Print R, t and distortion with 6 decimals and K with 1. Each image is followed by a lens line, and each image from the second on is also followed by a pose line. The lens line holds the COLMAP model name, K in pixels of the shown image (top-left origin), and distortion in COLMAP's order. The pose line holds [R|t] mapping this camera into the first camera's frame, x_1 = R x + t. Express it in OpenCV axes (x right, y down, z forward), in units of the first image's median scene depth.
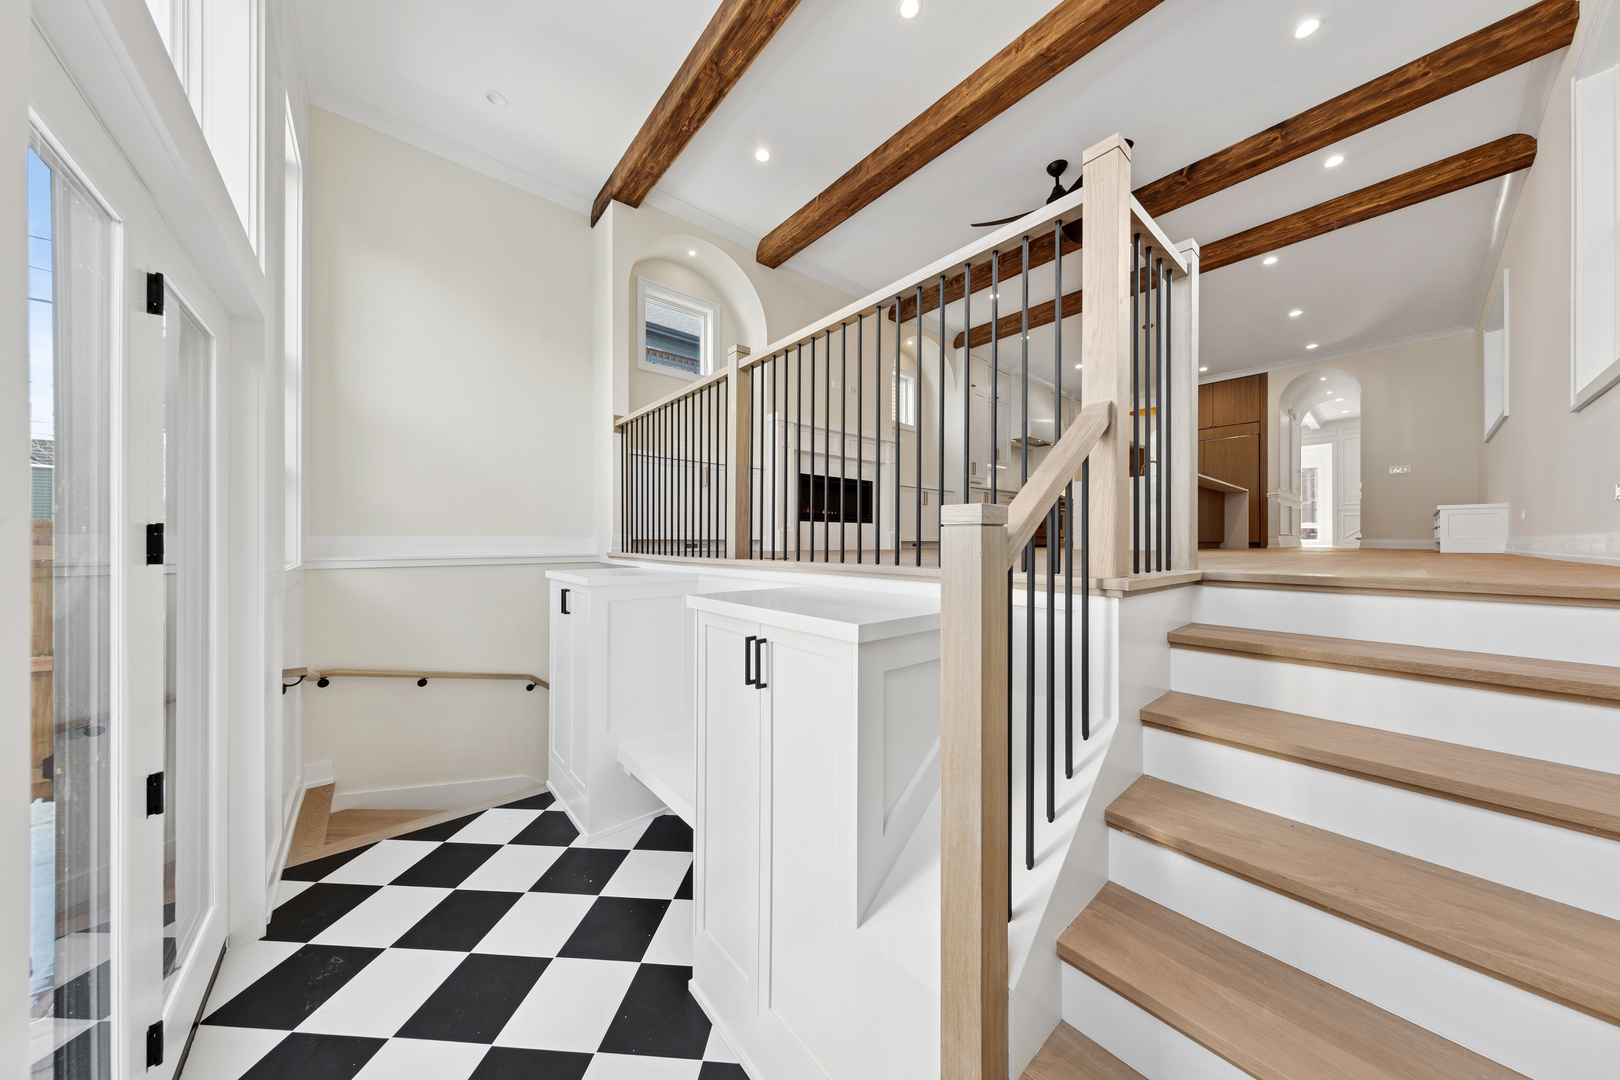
lens RADIAL K [[510.8, 0, 813.4], [0, 510.8, 541.4], [0, 0, 1]] dist [0.009194, -0.001062]
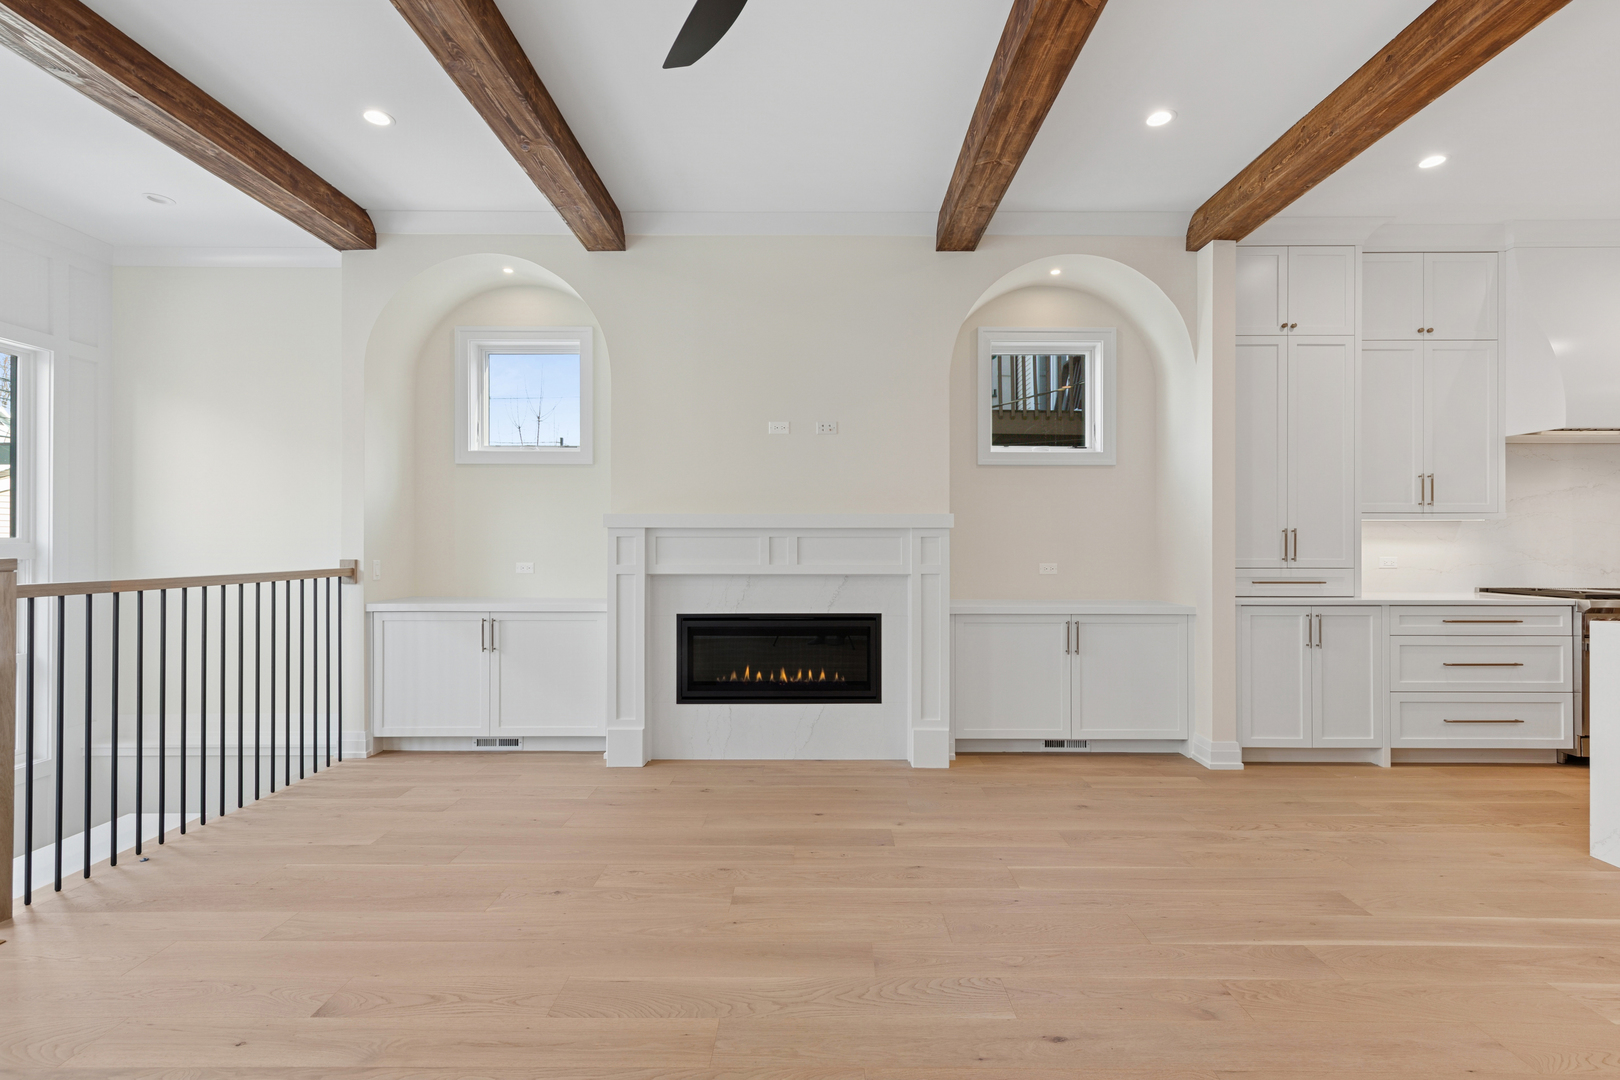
lens RADIAL K [[735.9, 0, 817.4], [0, 735.9, 541.8], [0, 0, 1]] dist [0.008560, -0.000754]
pose [[0.755403, -0.002529, -0.655256, 0.722321], [0.000816, 0.999995, -0.002919, -0.253998], [0.655260, 0.001671, 0.755401, 0.636472]]
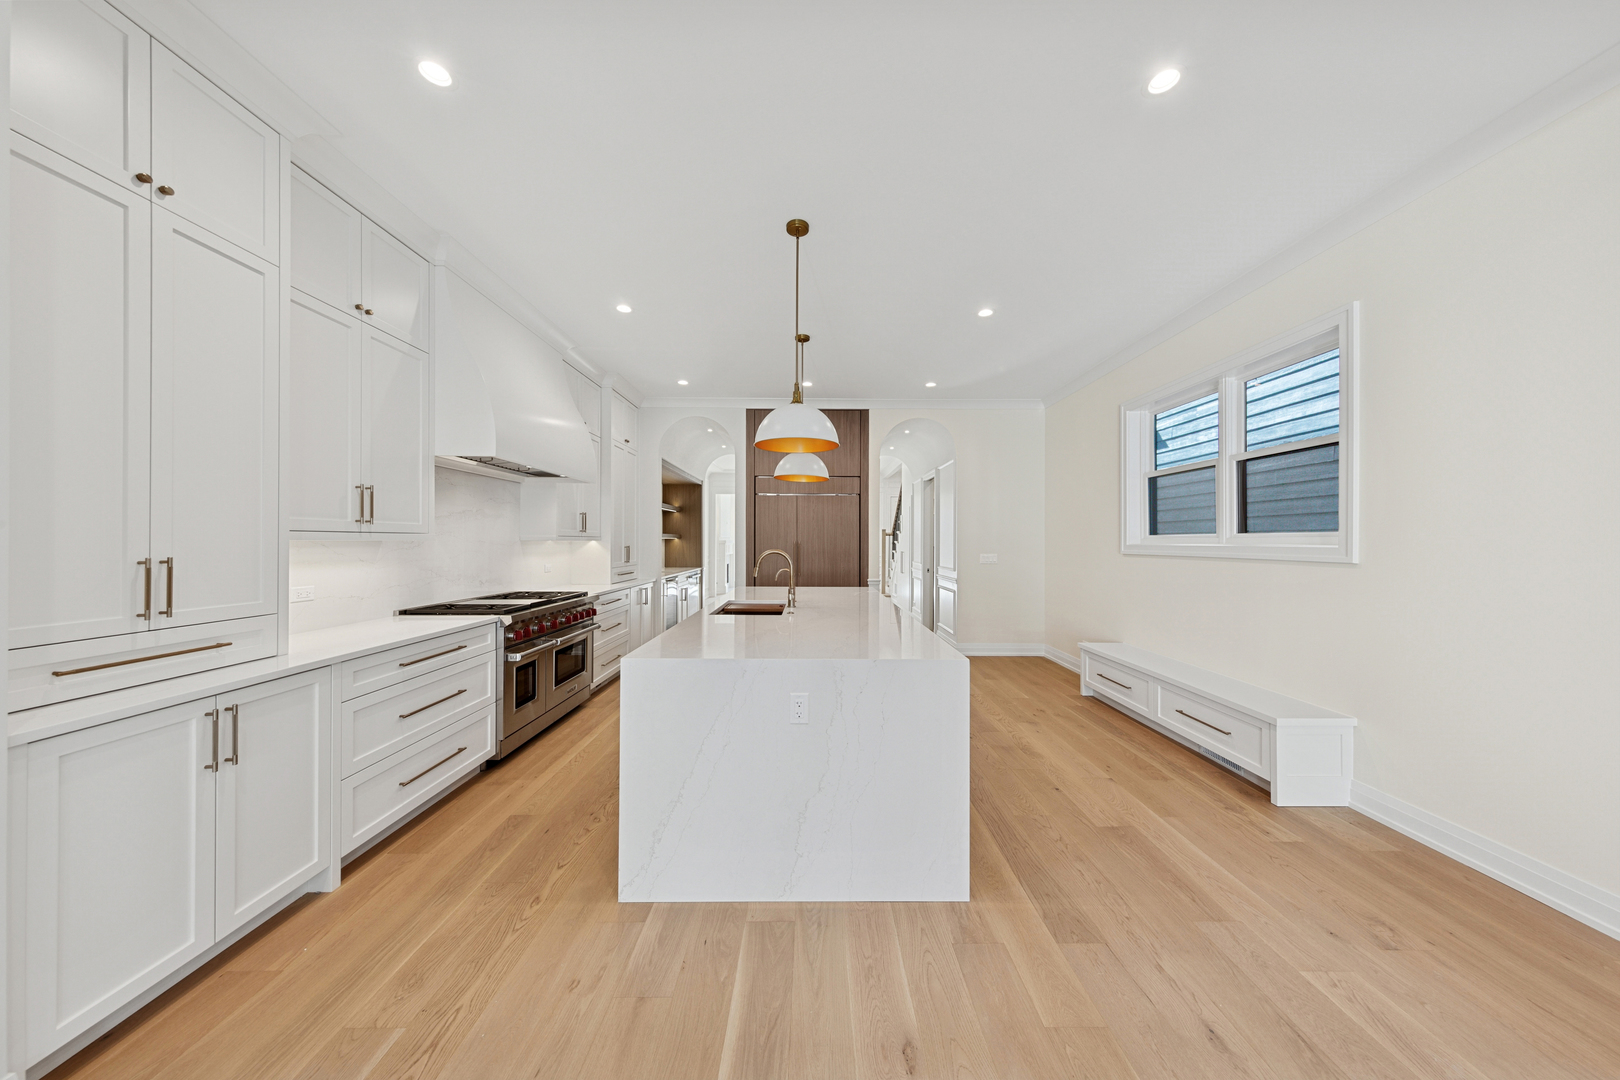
lens RADIAL K [[510.8, 0, 812.8], [0, 510.8, 540.9], [0, 0, 1]] dist [0.009194, -0.001062]
pose [[0.651063, 0.001688, 0.759022, 0.580535], [-0.003478, 0.999994, 0.000760, -0.287654], [-0.759016, -0.003135, 0.651065, 1.177121]]
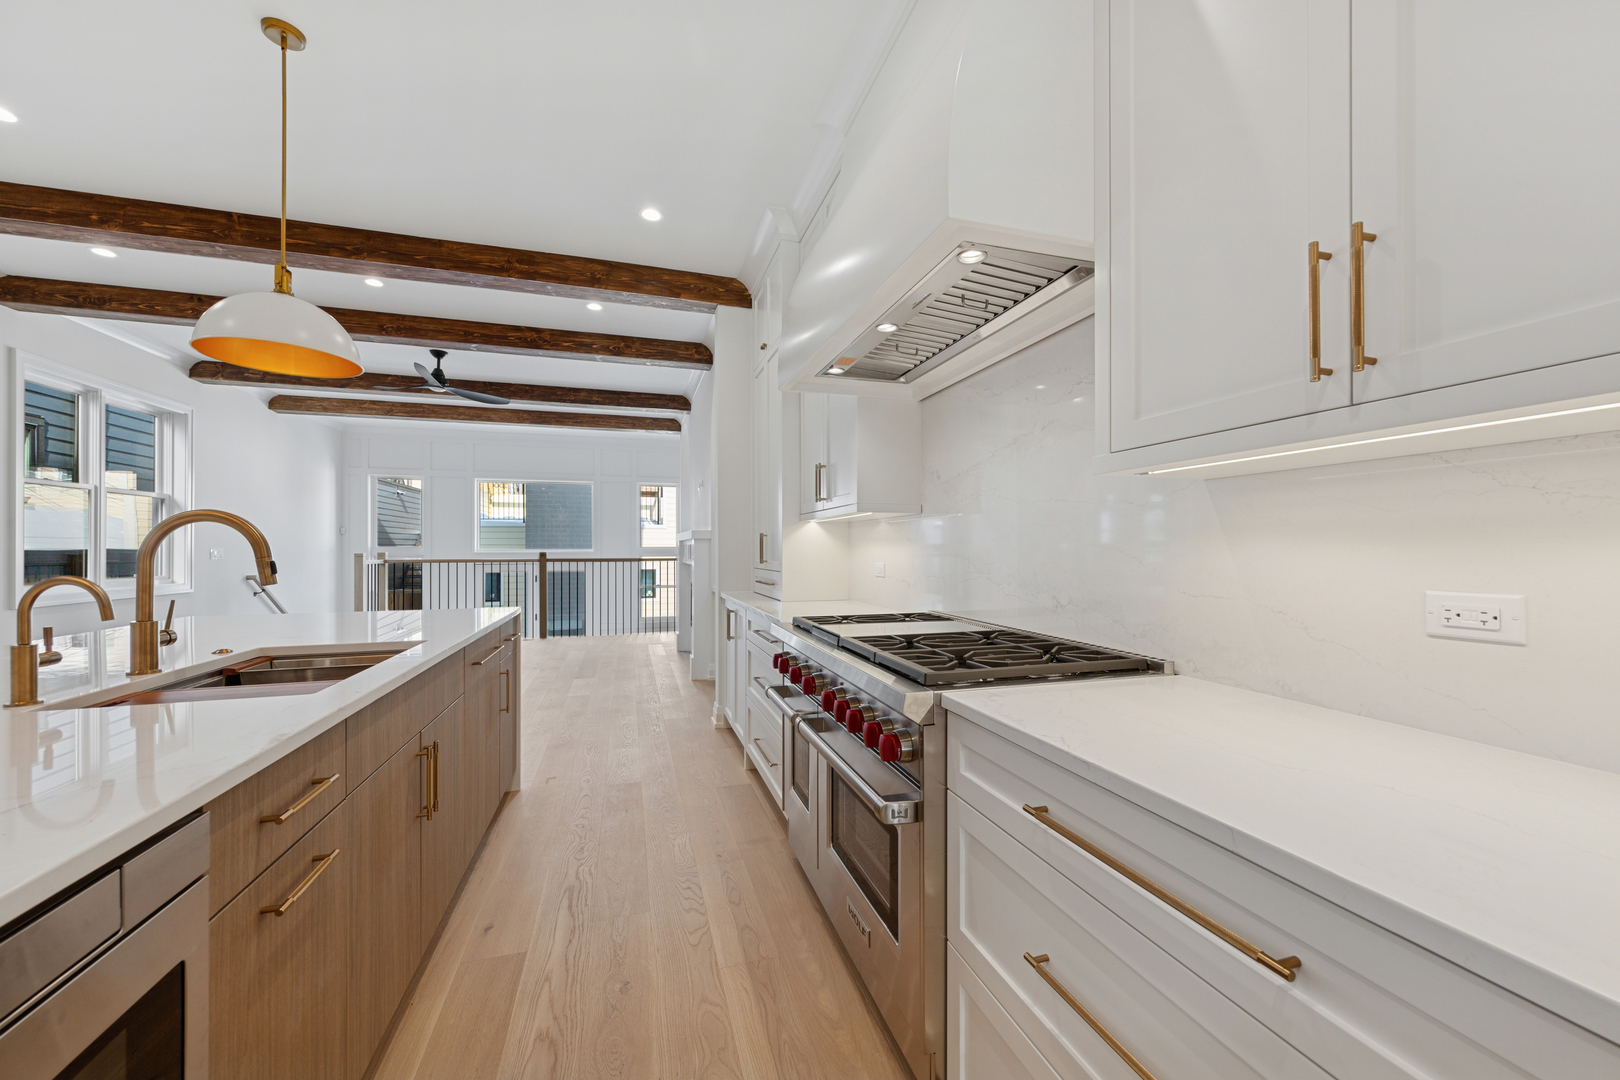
lens RADIAL K [[618.4, 0, 823.4], [0, 618.4, 546.9], [0, 0, 1]] dist [0.001975, 0.000138]
pose [[-0.392332, -0.002271, -0.919821, 1.333791], [0.002448, 0.999991, -0.003513, -0.251604], [0.919821, -0.003630, -0.392322, 2.199668]]
